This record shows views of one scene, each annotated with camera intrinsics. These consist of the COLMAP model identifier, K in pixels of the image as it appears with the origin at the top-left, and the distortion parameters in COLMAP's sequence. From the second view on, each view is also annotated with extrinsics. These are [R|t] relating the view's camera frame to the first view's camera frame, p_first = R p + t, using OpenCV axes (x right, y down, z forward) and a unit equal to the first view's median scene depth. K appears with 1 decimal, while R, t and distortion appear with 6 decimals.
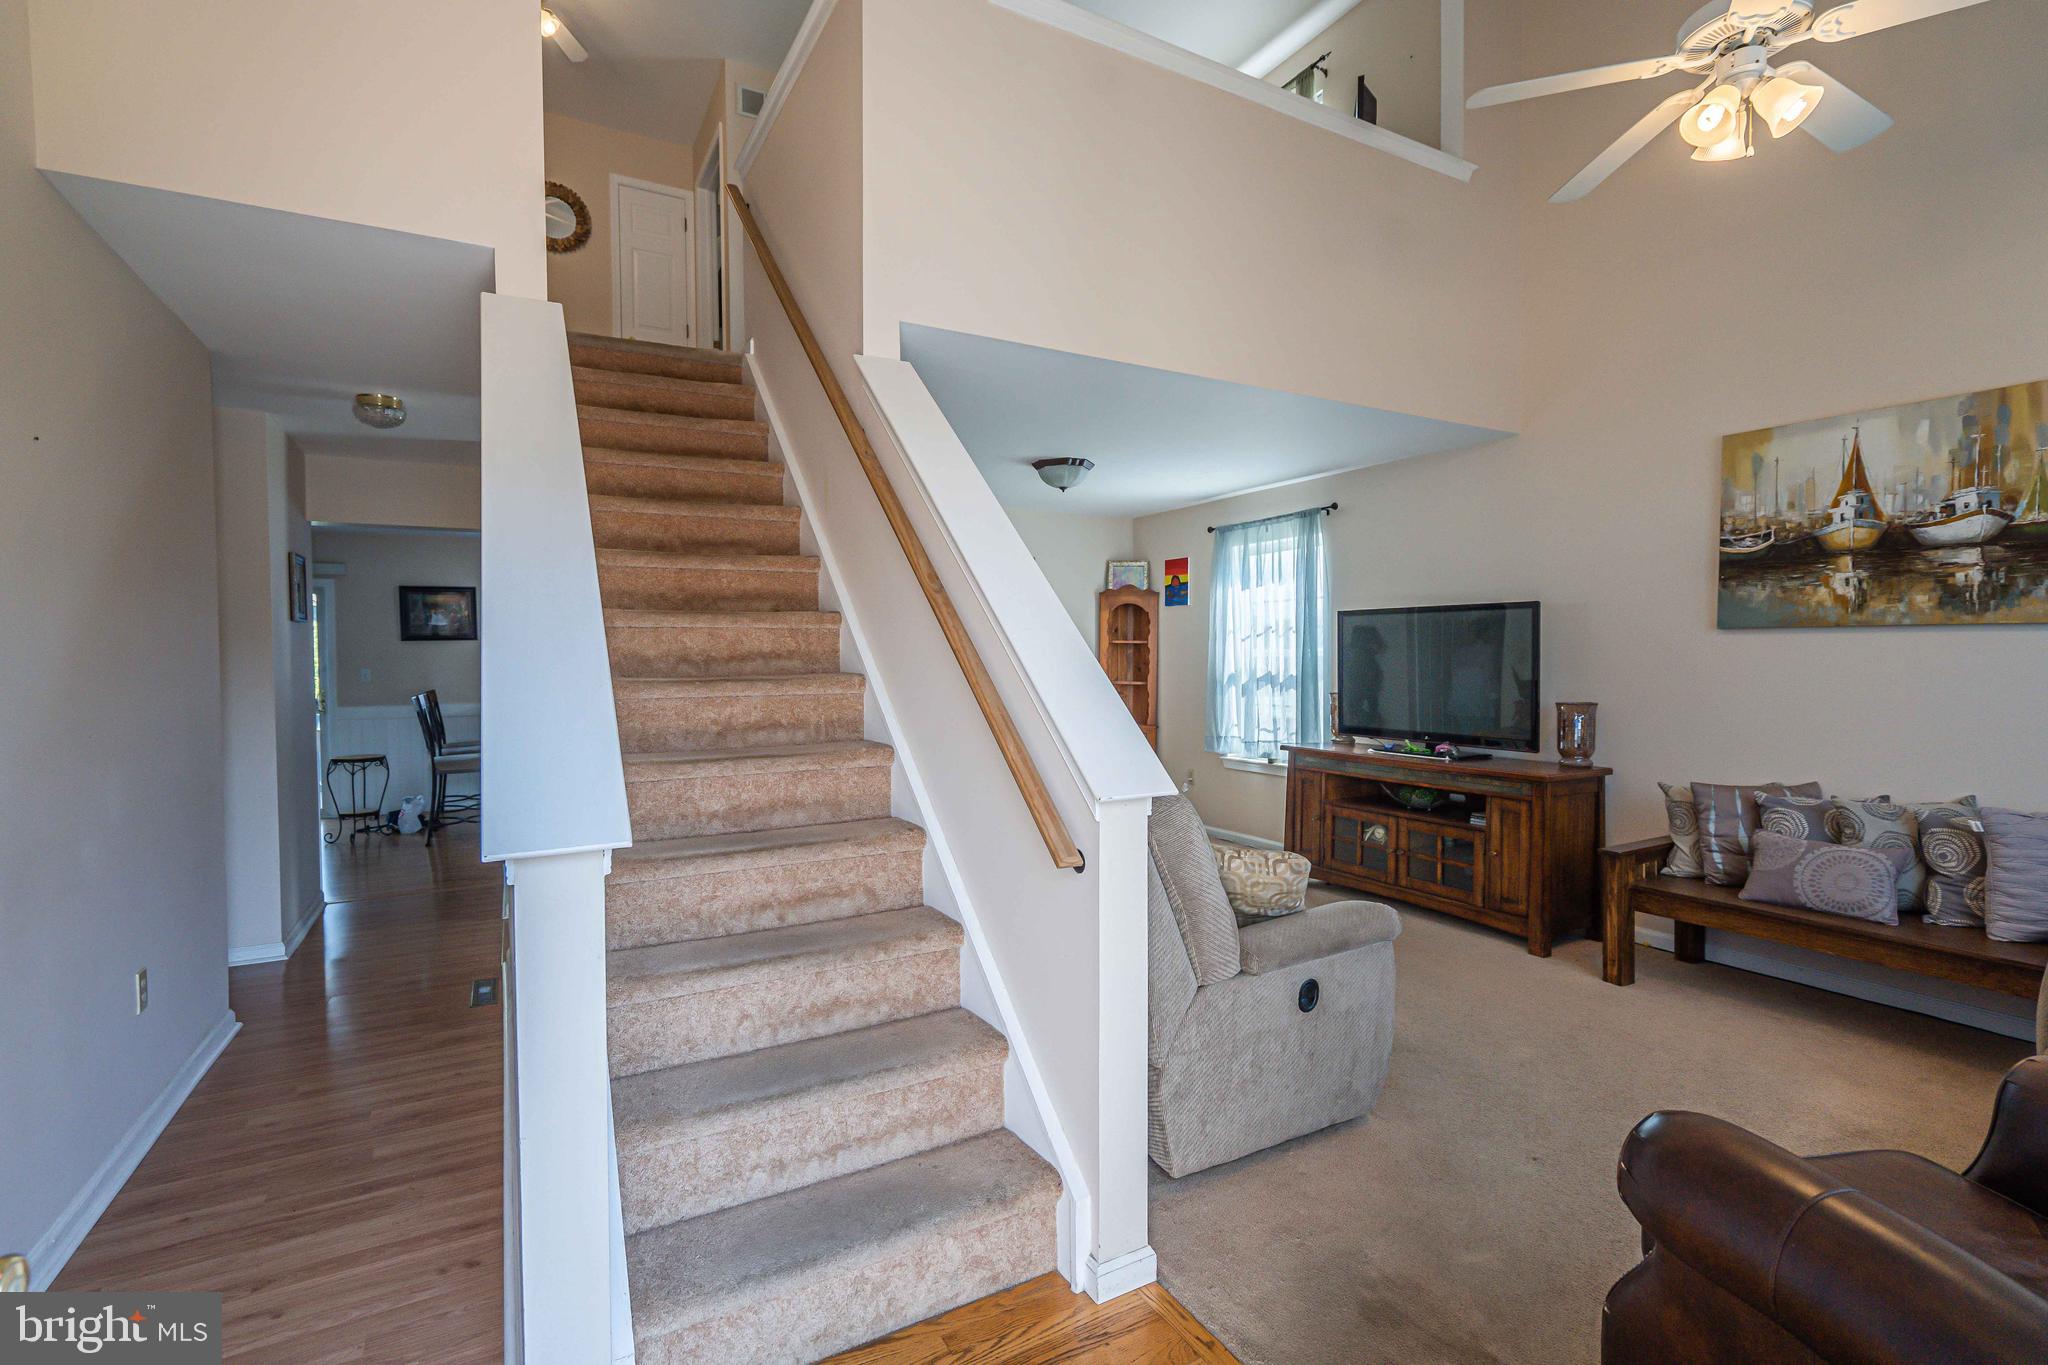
lens RADIAL K [[947.2, 0, 1024.0], [0, 947.2, 682.5], [0, 0, 1]] dist [-0.000774, 0.001360]
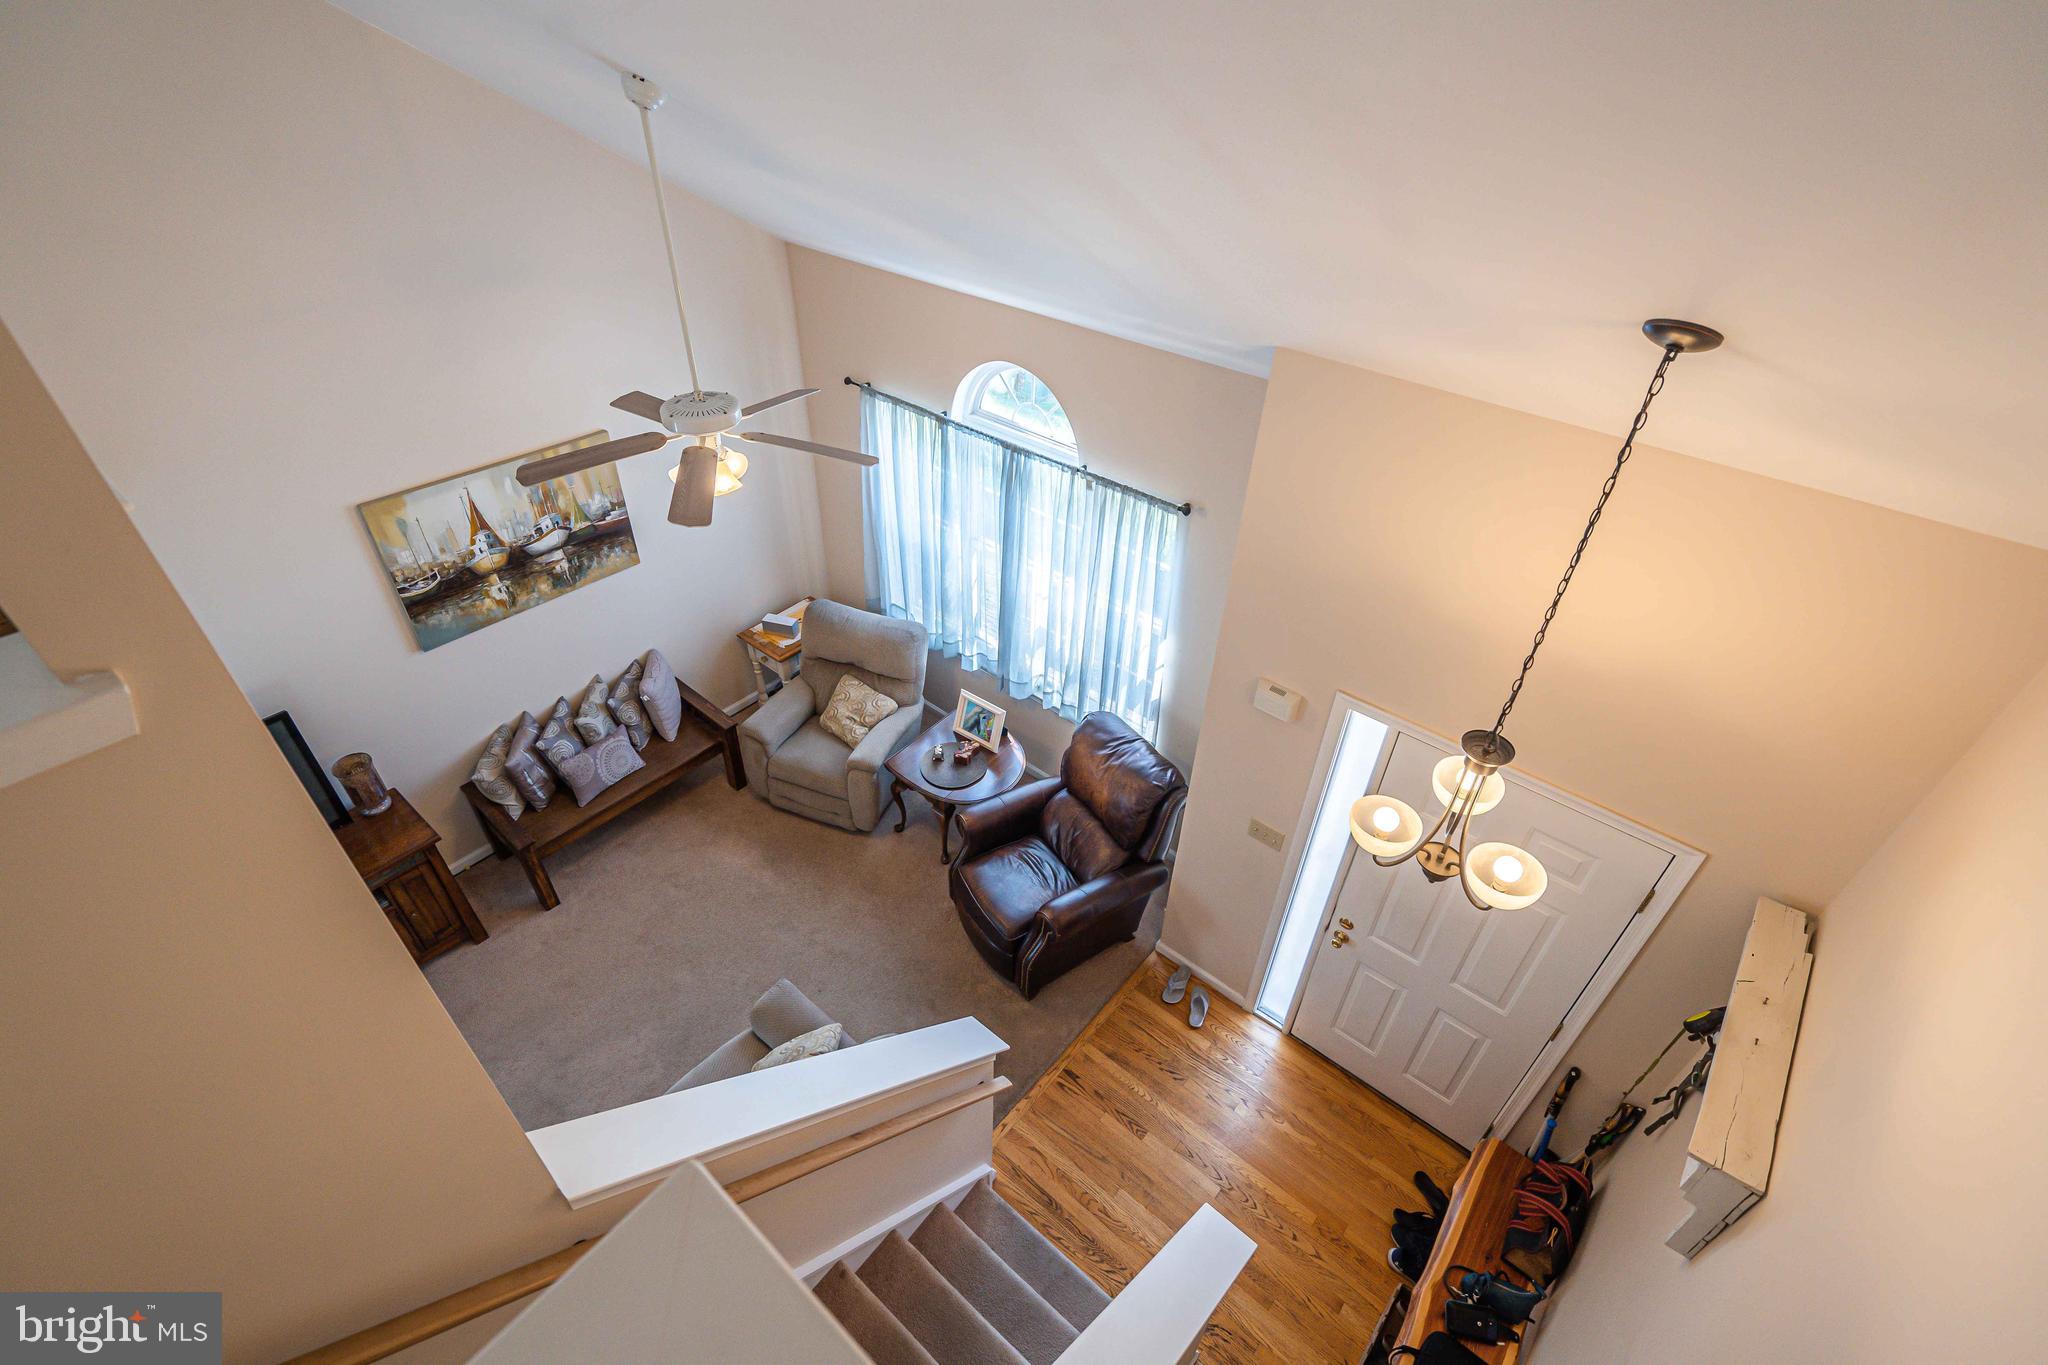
lens RADIAL K [[947.2, 0, 1024.0], [0, 947.2, 682.5], [0, 0, 1]] dist [-0.000774, 0.001360]
pose [[-0.360991, -0.581612, 0.728981, -0.486864], [-0.003009, 0.782413, 0.622752, -0.862020], [-0.932565, 0.222614, -0.284194, 0.712711]]
